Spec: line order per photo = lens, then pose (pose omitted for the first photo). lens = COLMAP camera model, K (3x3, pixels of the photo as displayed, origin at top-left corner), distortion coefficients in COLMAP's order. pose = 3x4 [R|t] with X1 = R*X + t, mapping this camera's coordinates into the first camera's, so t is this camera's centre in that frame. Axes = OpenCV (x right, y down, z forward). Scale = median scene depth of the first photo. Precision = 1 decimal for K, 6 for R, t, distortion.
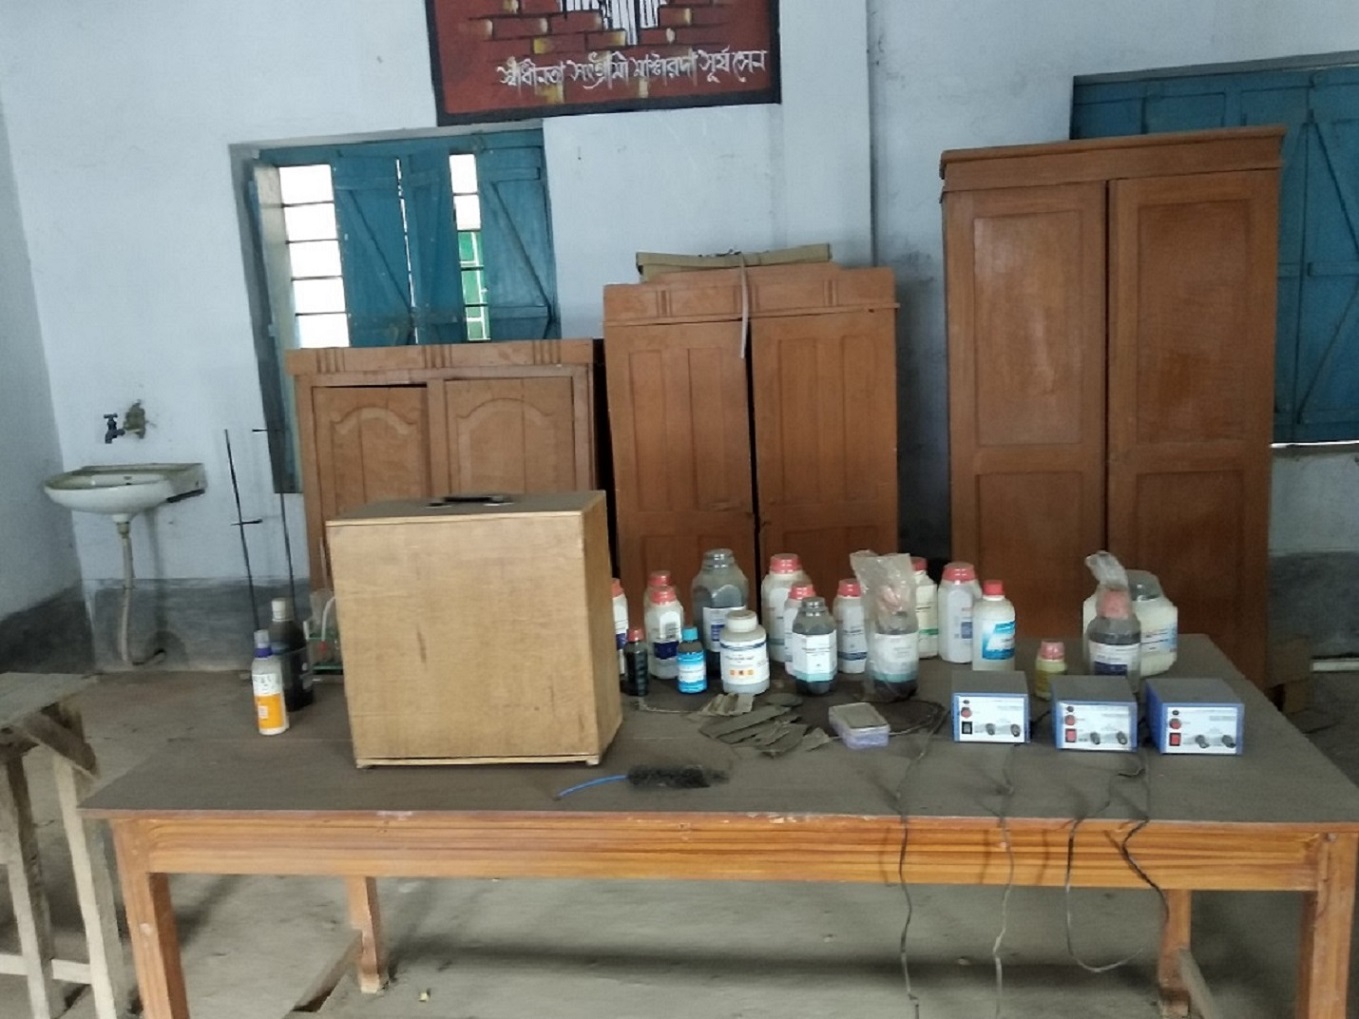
lens RADIAL K [[1020.6, 0, 720.2], [0, 1020.6, 487.4], [0, 0, 1]] dist [0.066329, -0.115290]
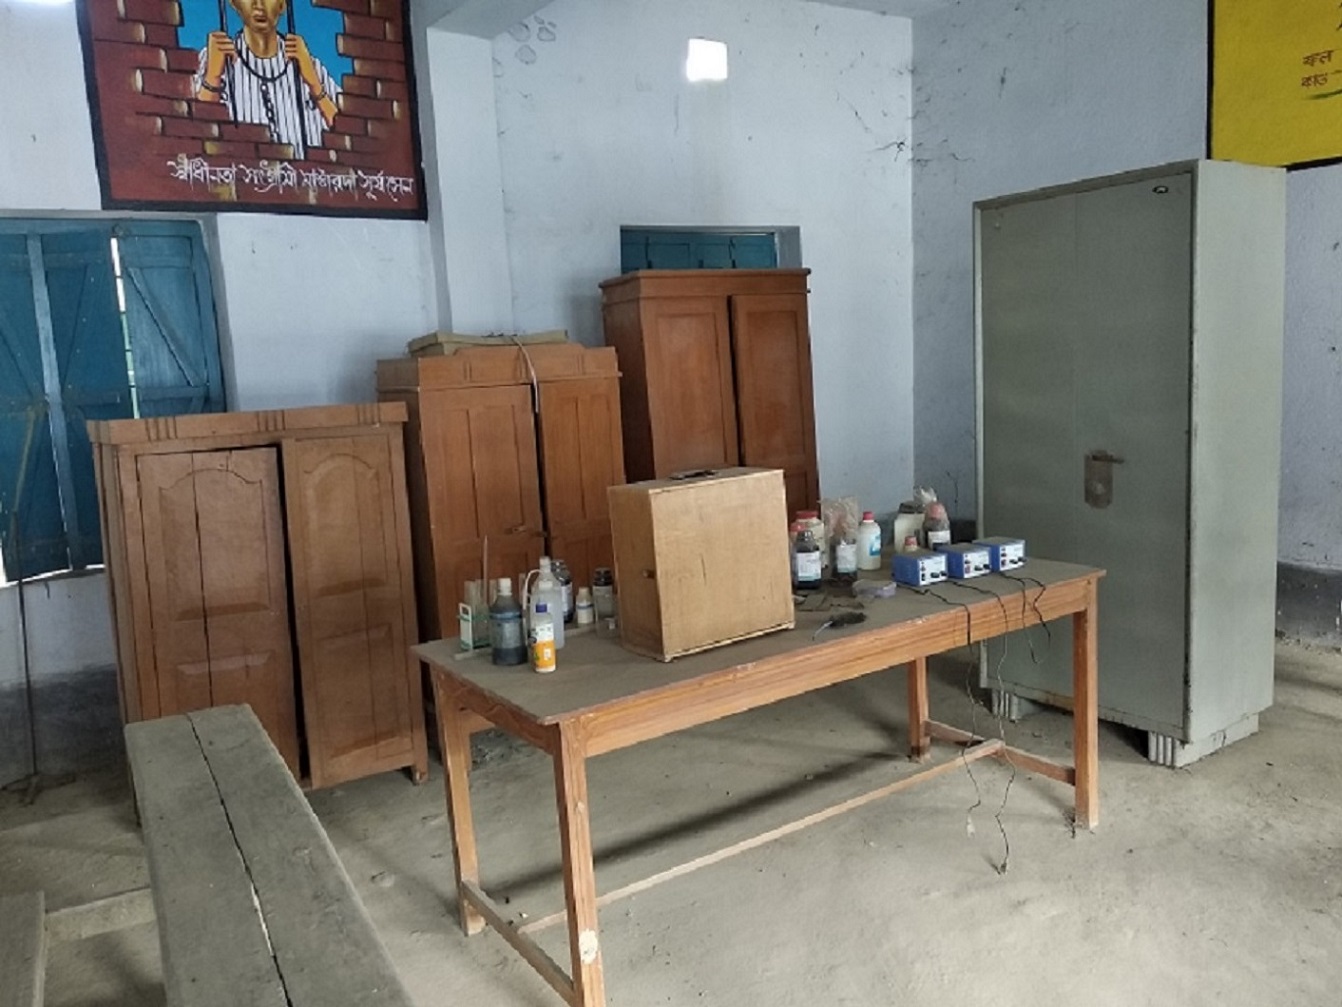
lens RADIAL K [[925.6, 0, 671.0], [0, 925.6, 503.5], [0, 0, 1]] dist [-0.012525, -0.004935]
pose [[0.780933, -0.083606, 0.618994, -0.430104], [0.130597, 0.990953, -0.030918, 0.035664], [-0.610810, 0.104984, 0.784787, -0.016704]]
